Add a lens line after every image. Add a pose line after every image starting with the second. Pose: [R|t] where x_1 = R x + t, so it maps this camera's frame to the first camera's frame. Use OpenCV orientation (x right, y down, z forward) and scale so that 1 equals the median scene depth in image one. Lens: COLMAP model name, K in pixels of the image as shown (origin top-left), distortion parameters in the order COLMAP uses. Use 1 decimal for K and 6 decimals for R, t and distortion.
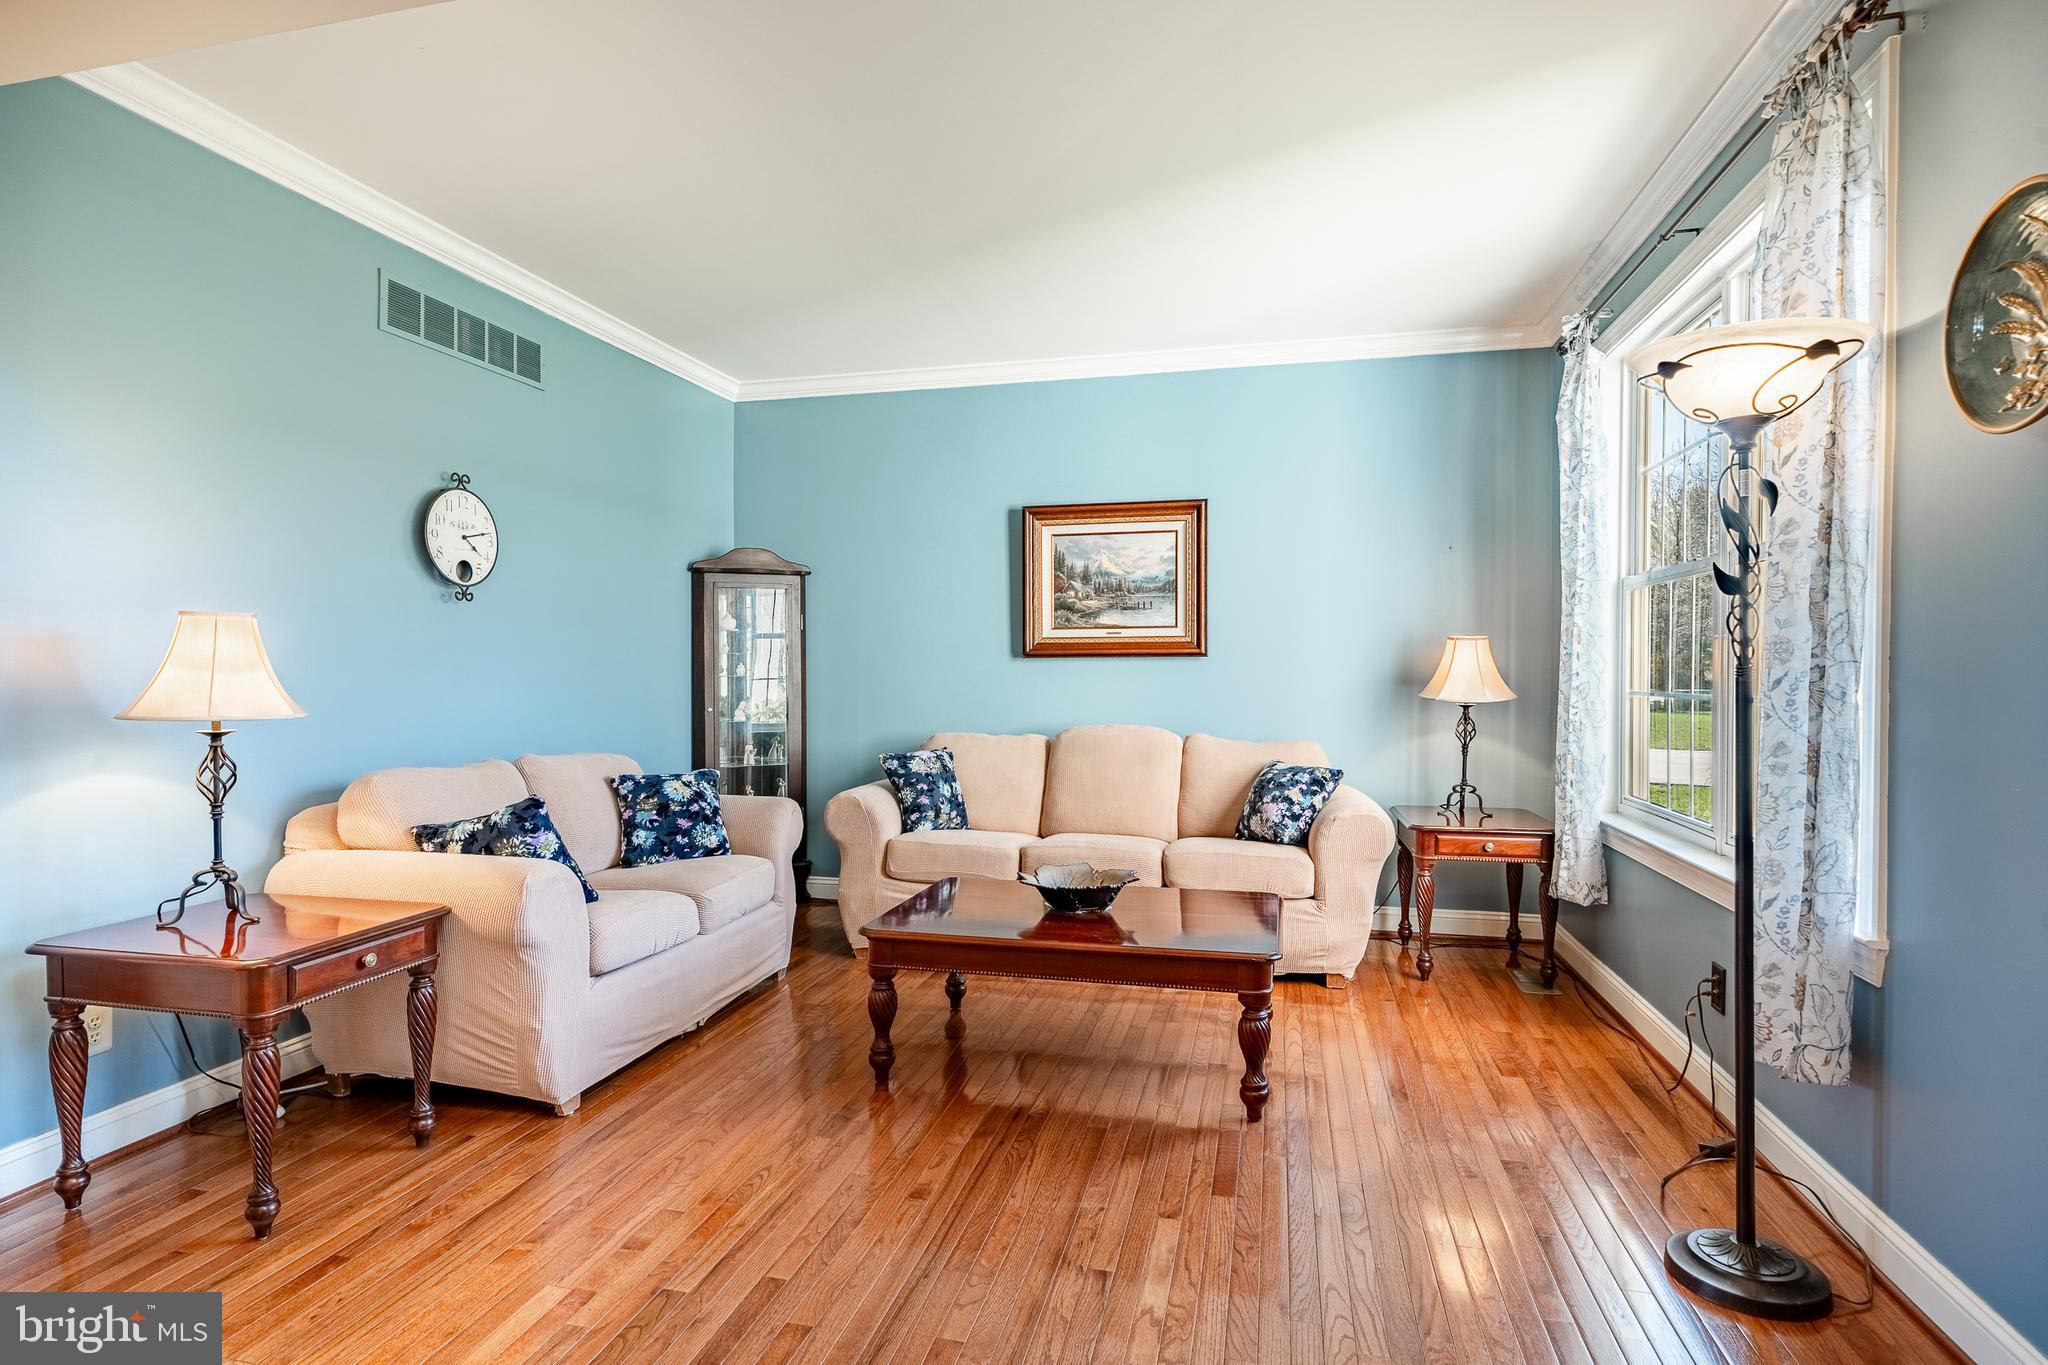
lens RADIAL K [[1102.0, 0, 1023.9], [0, 1102.0, 668.3], [0, 0, 1]] dist [-0.001334, -0.000901]
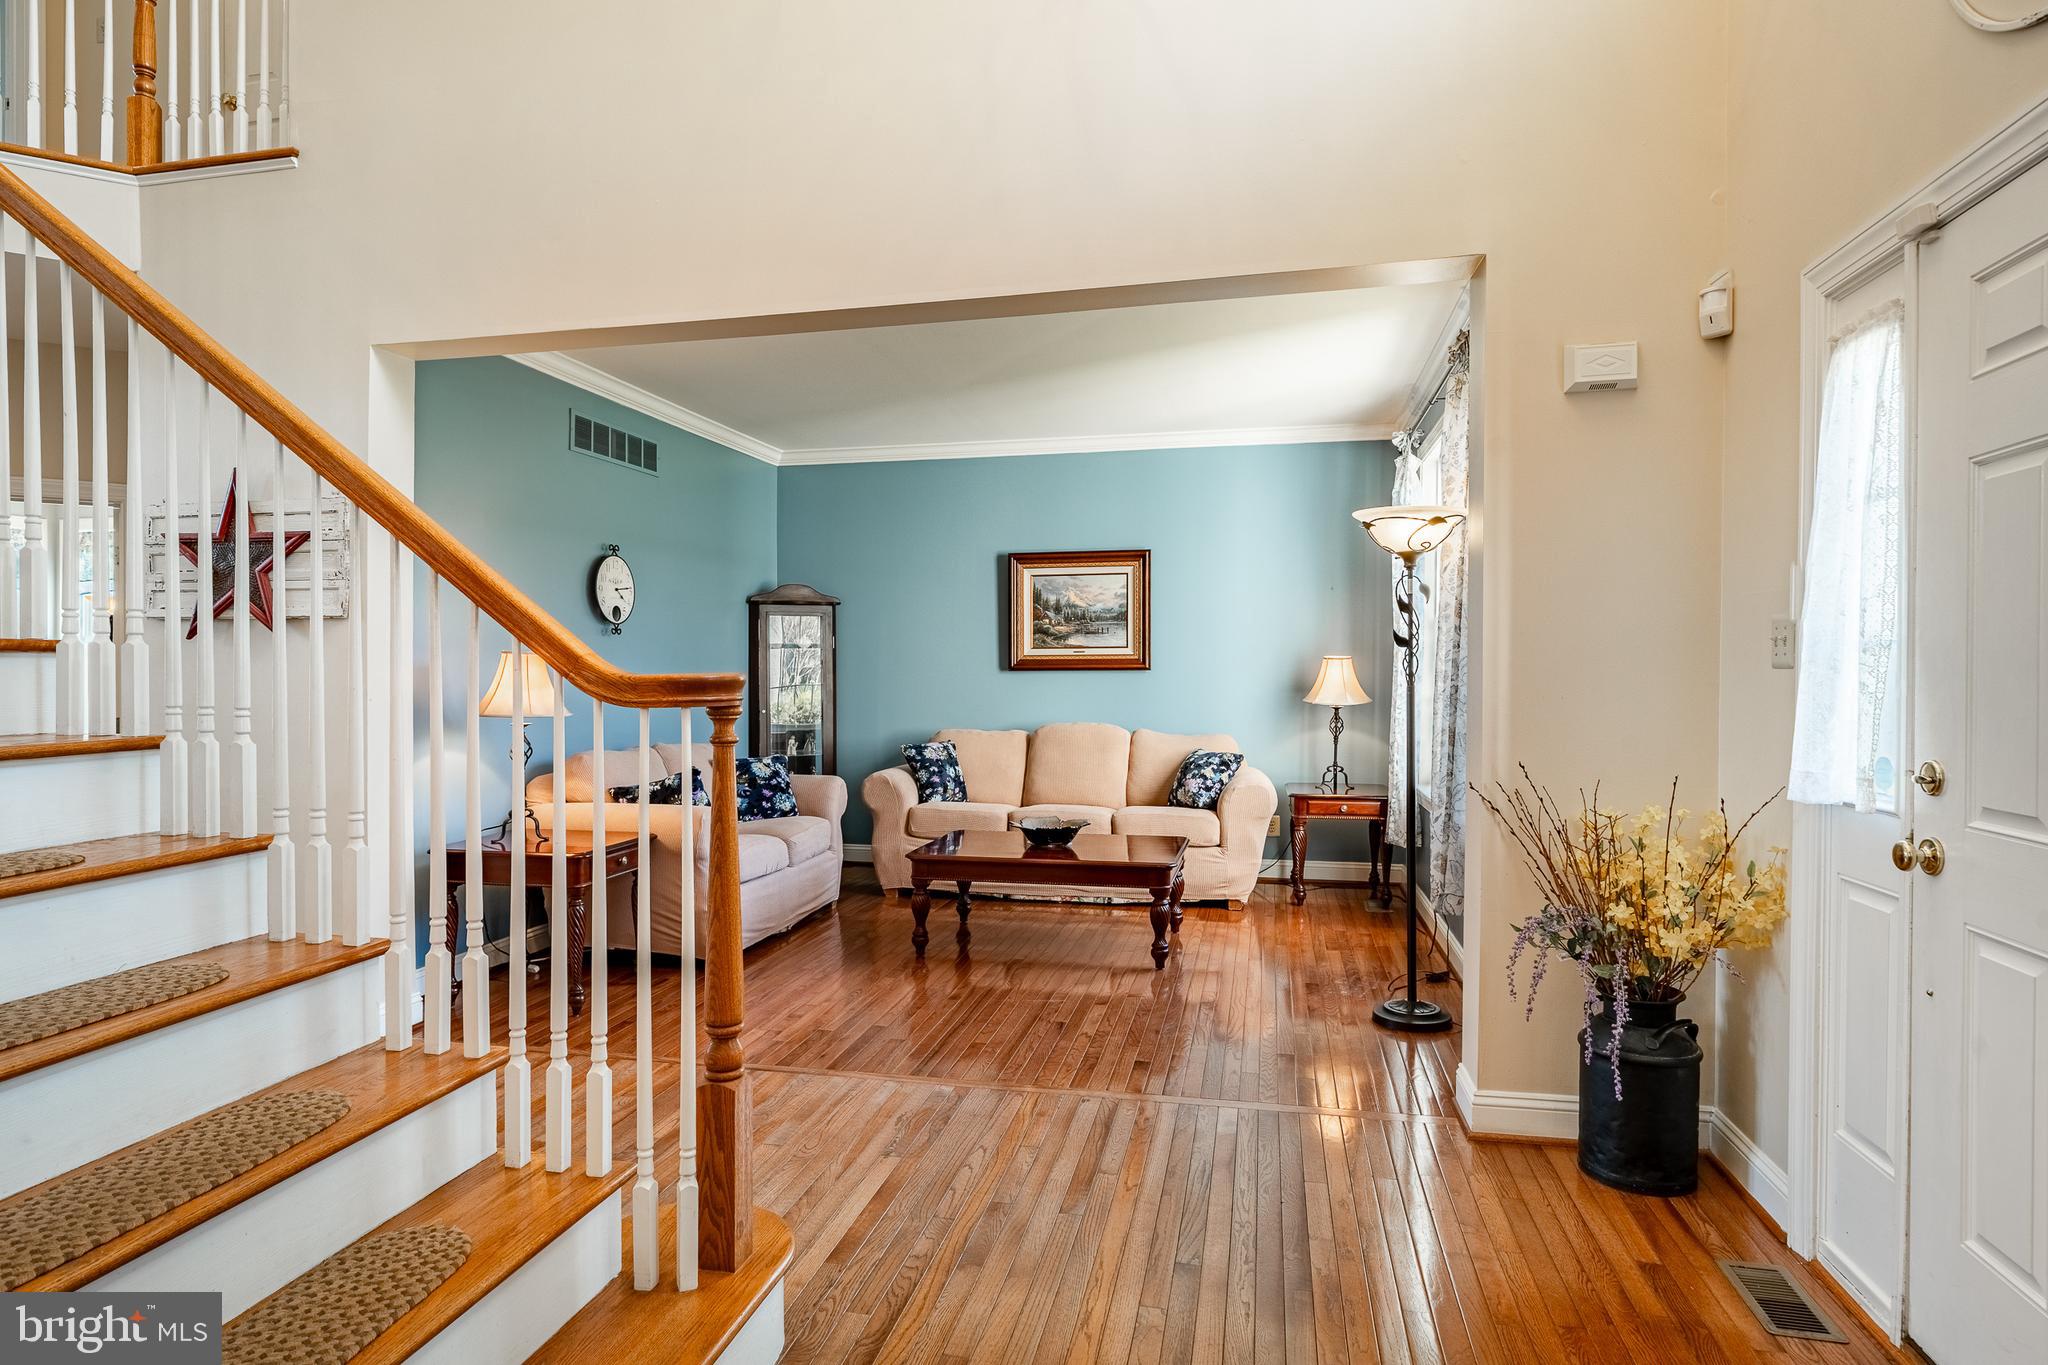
lens RADIAL K [[1137.2, 0, 1020.7], [0, 1137.2, 688.0], [0, 0, 1]] dist [0.004099, 0.000145]
pose [[0.999840, -0.000480, 0.017856, -0.013890], [0.000199, 0.999876, 0.015776, -0.013981], [-0.017862, -0.015770, 0.999716, -0.431518]]
